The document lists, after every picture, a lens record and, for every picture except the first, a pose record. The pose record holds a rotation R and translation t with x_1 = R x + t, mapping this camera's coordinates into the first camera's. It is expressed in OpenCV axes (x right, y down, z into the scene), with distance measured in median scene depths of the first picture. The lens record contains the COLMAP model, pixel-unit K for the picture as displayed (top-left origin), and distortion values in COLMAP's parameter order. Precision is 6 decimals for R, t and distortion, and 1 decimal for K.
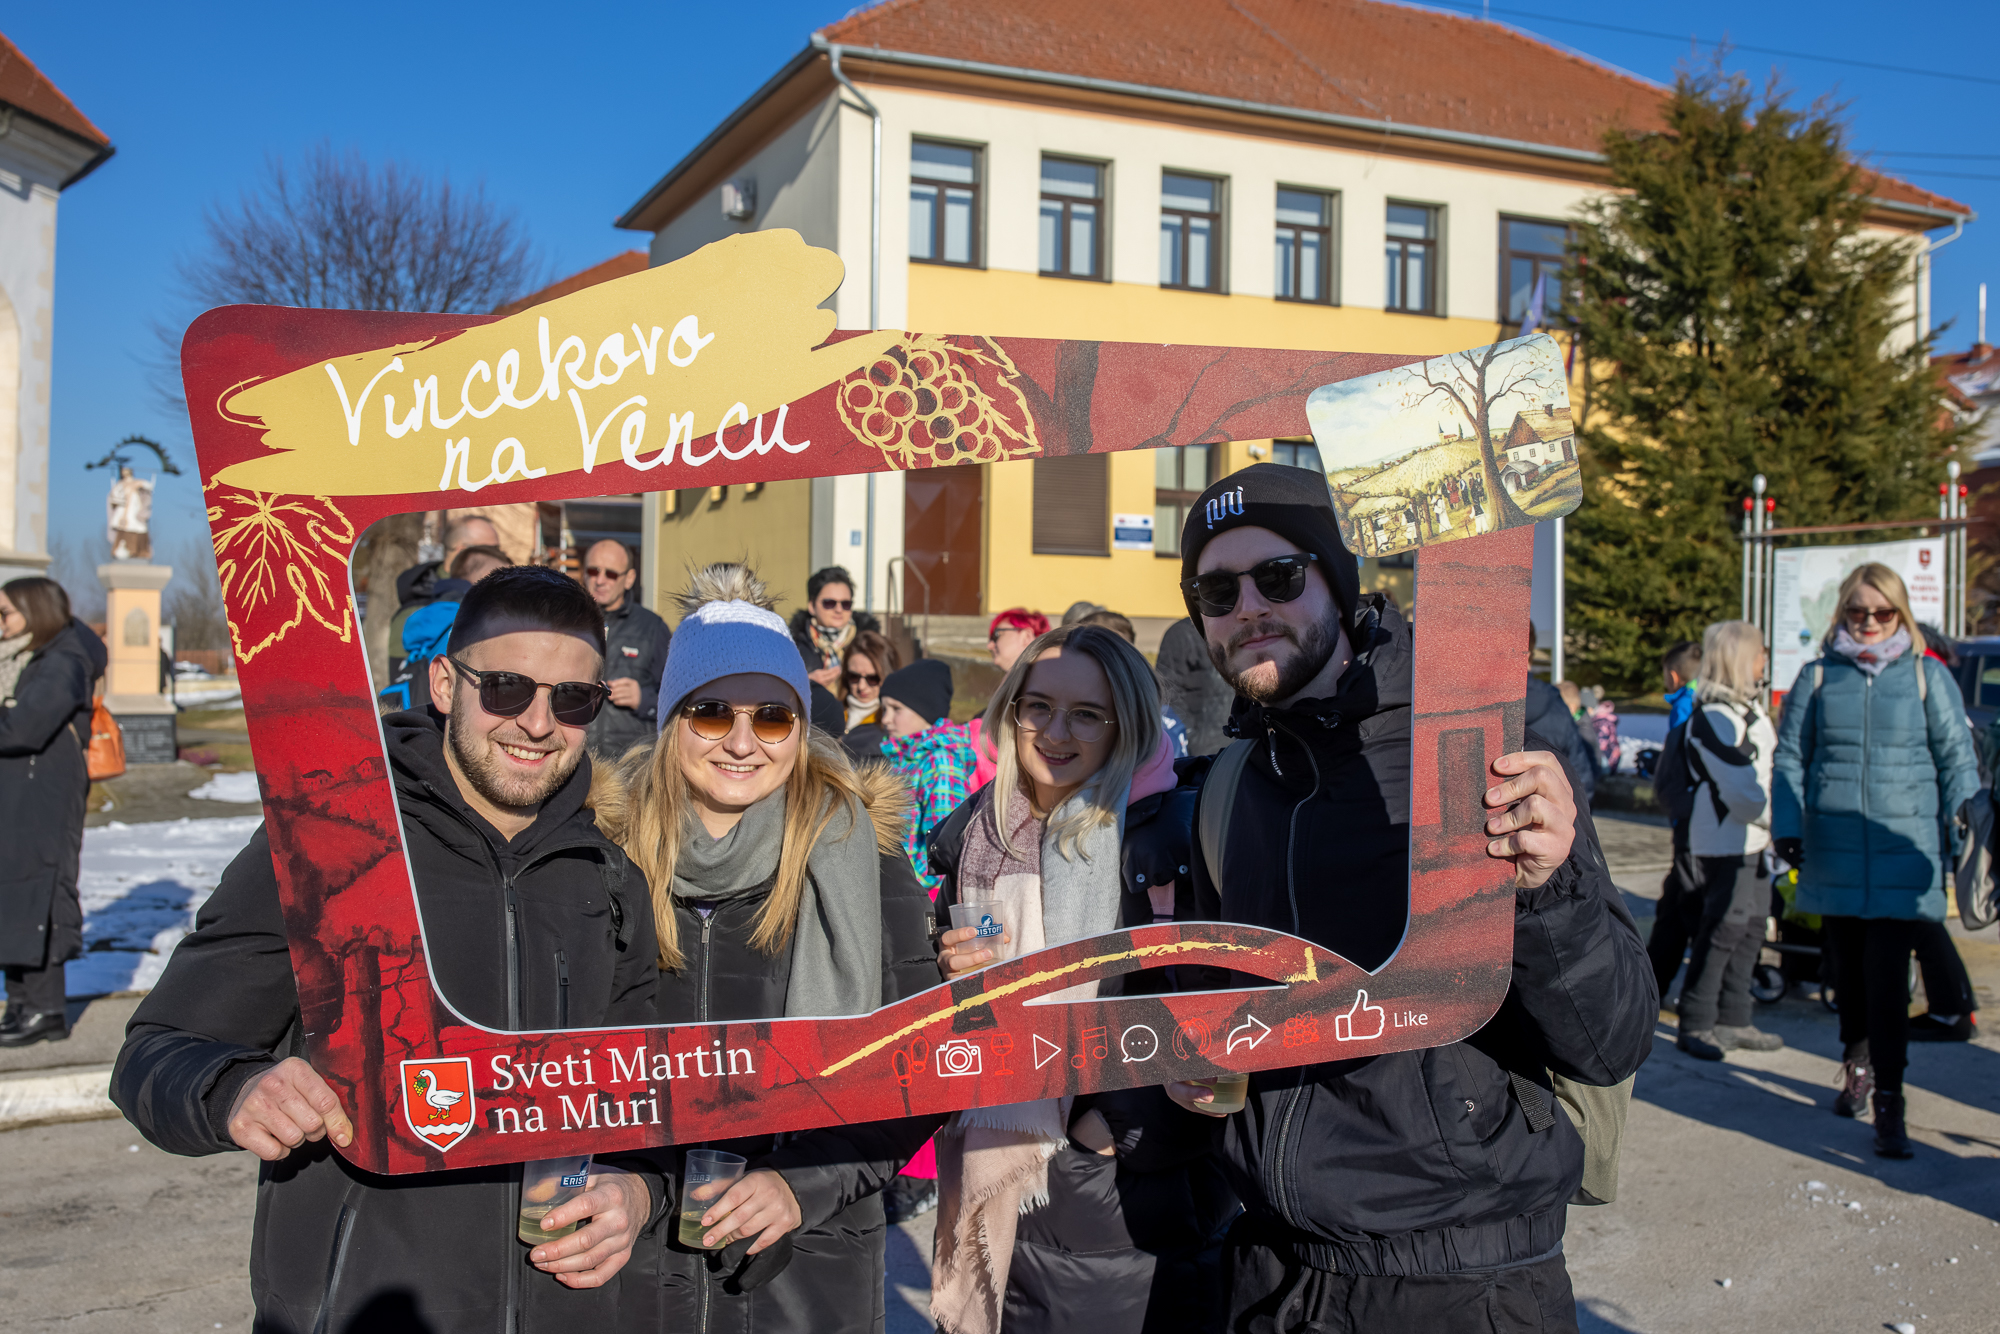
lens RADIAL K [[2180.6, 0, 1000.0], [0, 2180.6, 667.0], [0, 0, 1]] dist [-0.007467, 0.020477]
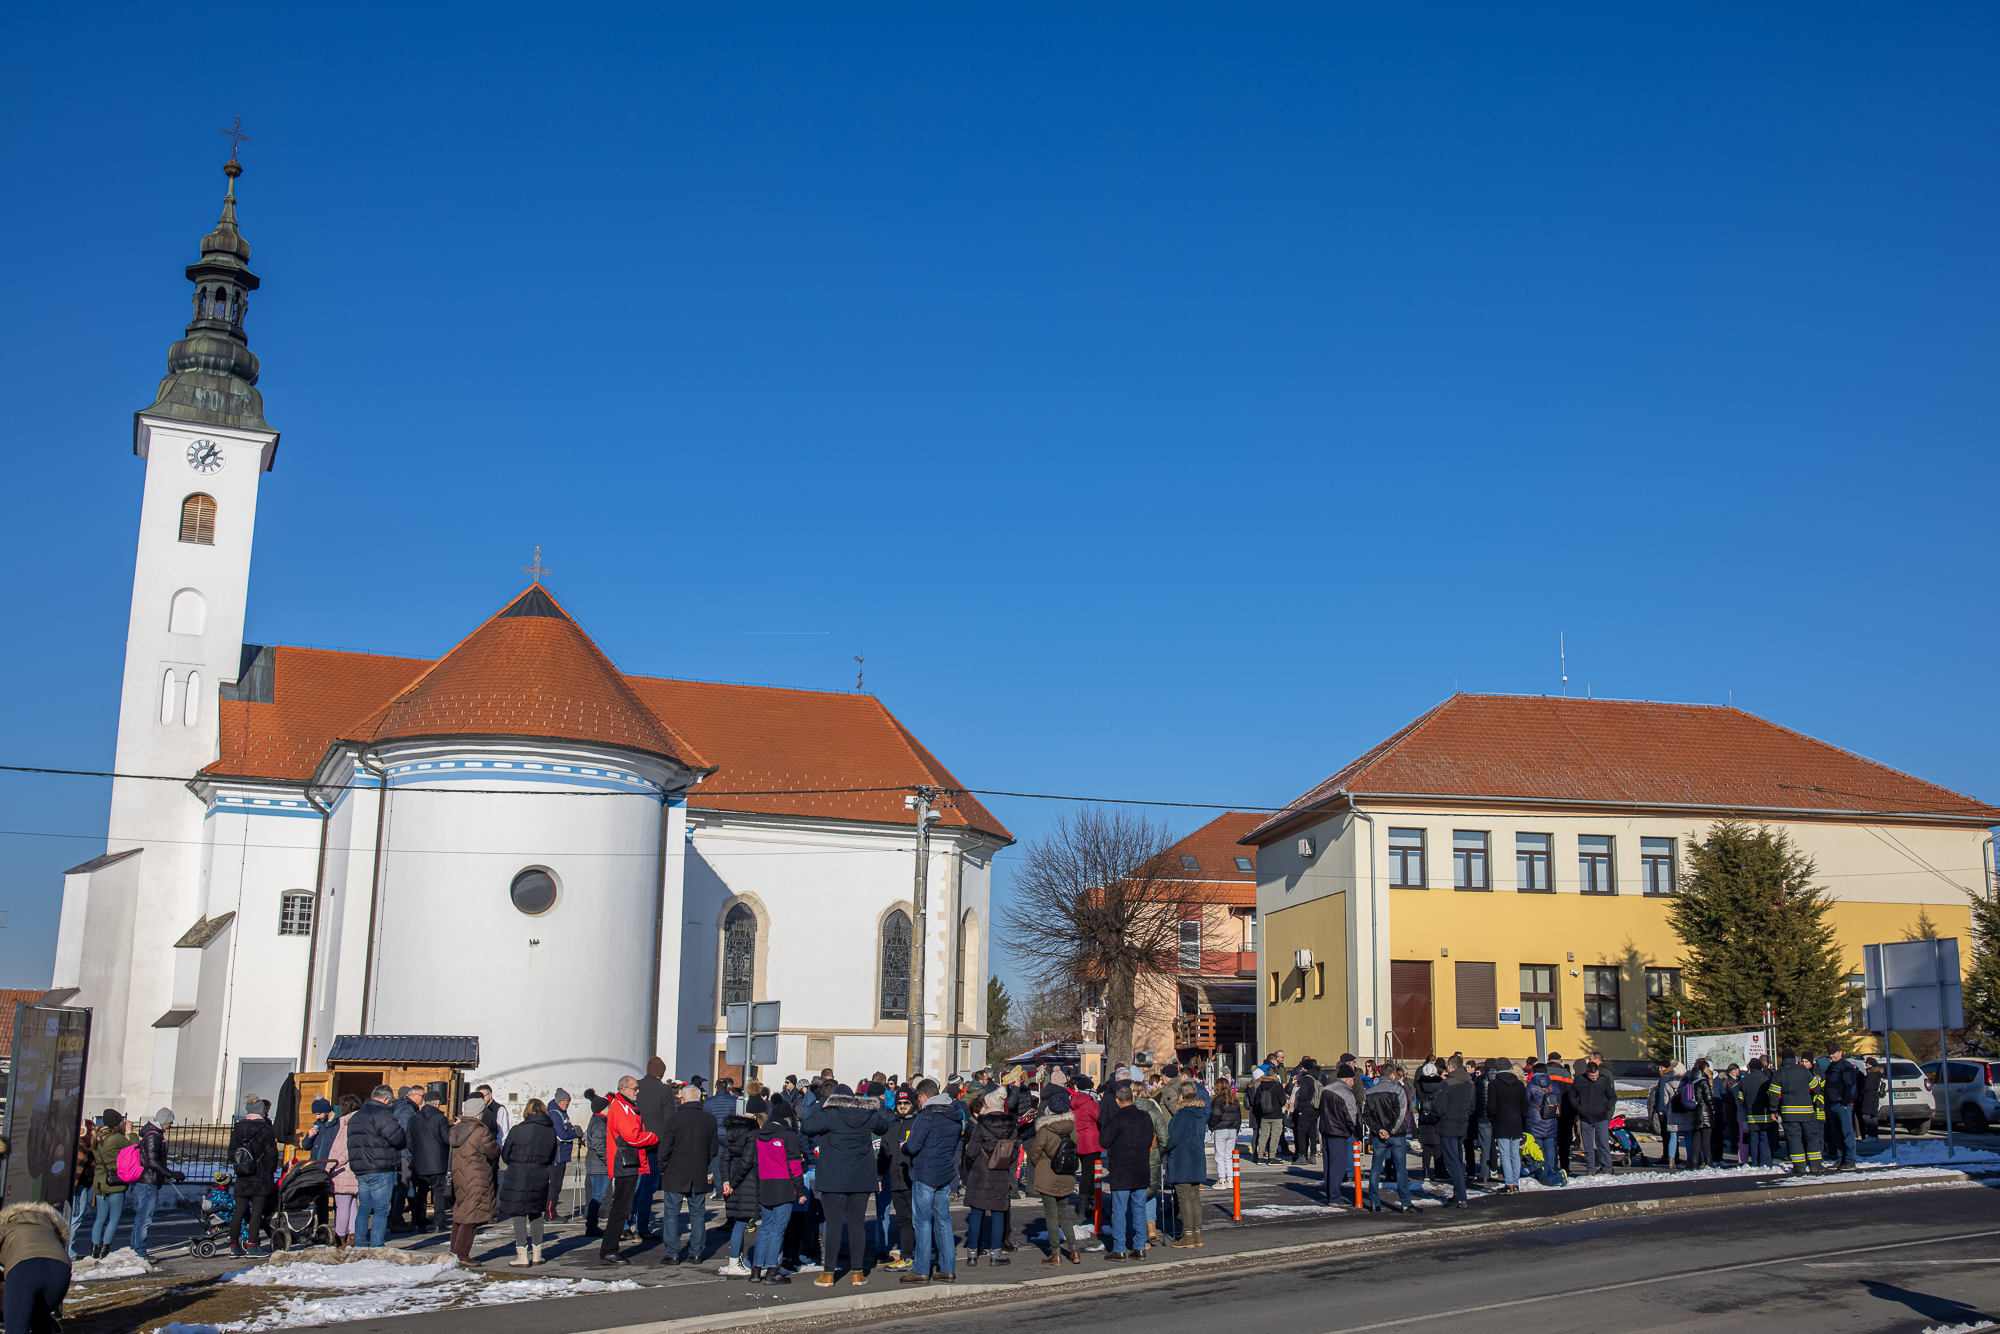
lens RADIAL K [[2180.6, 0, 1000.0], [0, 2180.6, 667.0], [0, 0, 1]] dist [-0.007467, 0.020477]
pose [[0.967948, -0.049614, -0.246203, 0.120025], [0.000886, 0.980962, -0.194196, 0.012810], [0.251151, 0.187753, 0.949564, -1.107949]]
